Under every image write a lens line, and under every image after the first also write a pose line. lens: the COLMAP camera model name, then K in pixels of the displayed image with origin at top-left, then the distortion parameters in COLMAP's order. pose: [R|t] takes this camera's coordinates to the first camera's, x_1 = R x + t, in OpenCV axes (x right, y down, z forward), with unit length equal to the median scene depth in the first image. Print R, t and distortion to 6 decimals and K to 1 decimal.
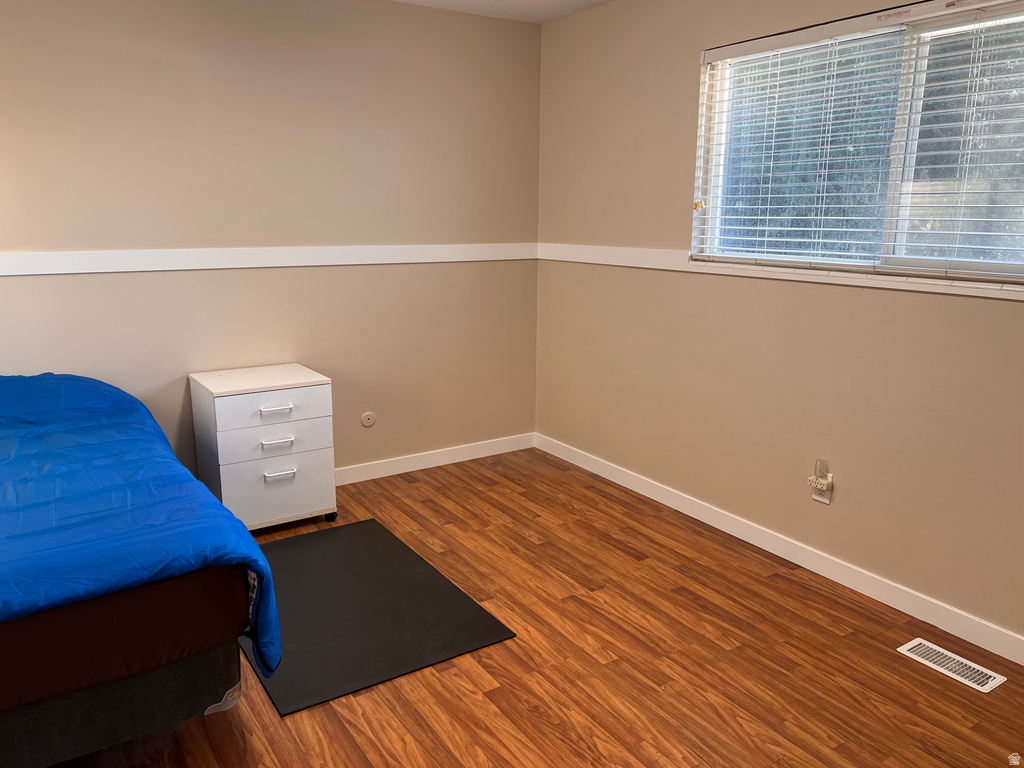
lens RADIAL K [[777.5, 0, 511.6], [0, 777.5, 384.0], [0, 0, 1]] dist [0.042827, -0.057490]
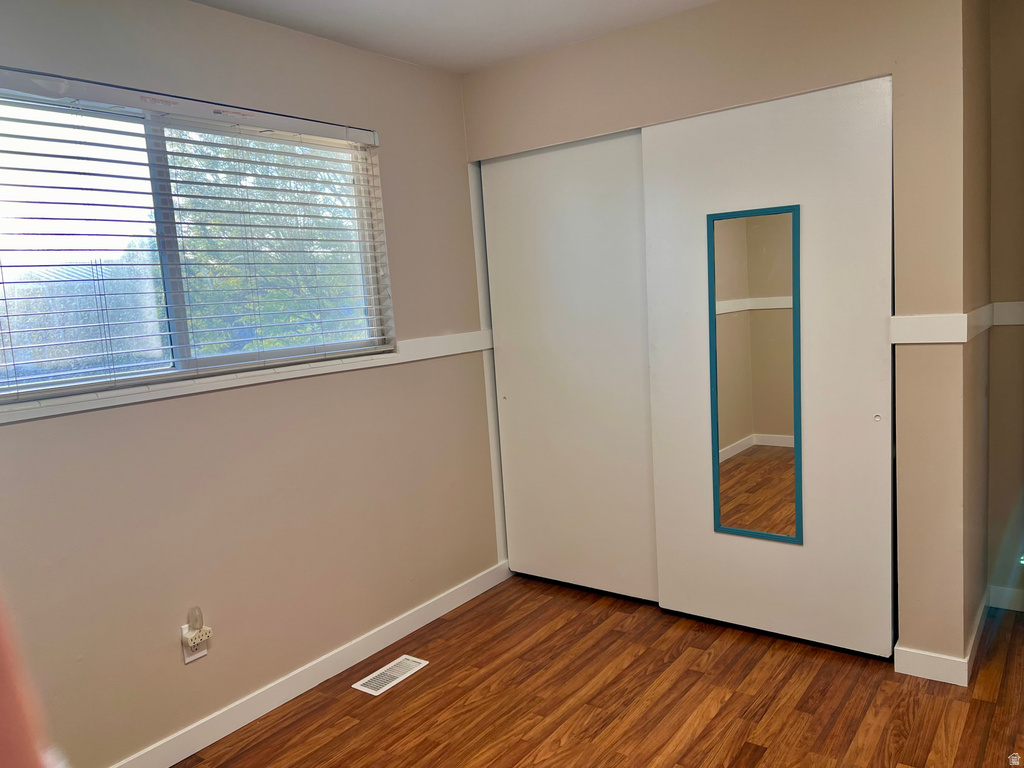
lens RADIAL K [[777.5, 0, 511.6], [0, 777.5, 384.7], [0, 0, 1]] dist [0.042827, -0.057490]
pose [[-0.347754, -0.092436, 0.933018, -0.585933], [0.270225, 0.943020, 0.194146, -0.243699], [-0.897800, 0.319640, -0.302960, 1.099322]]
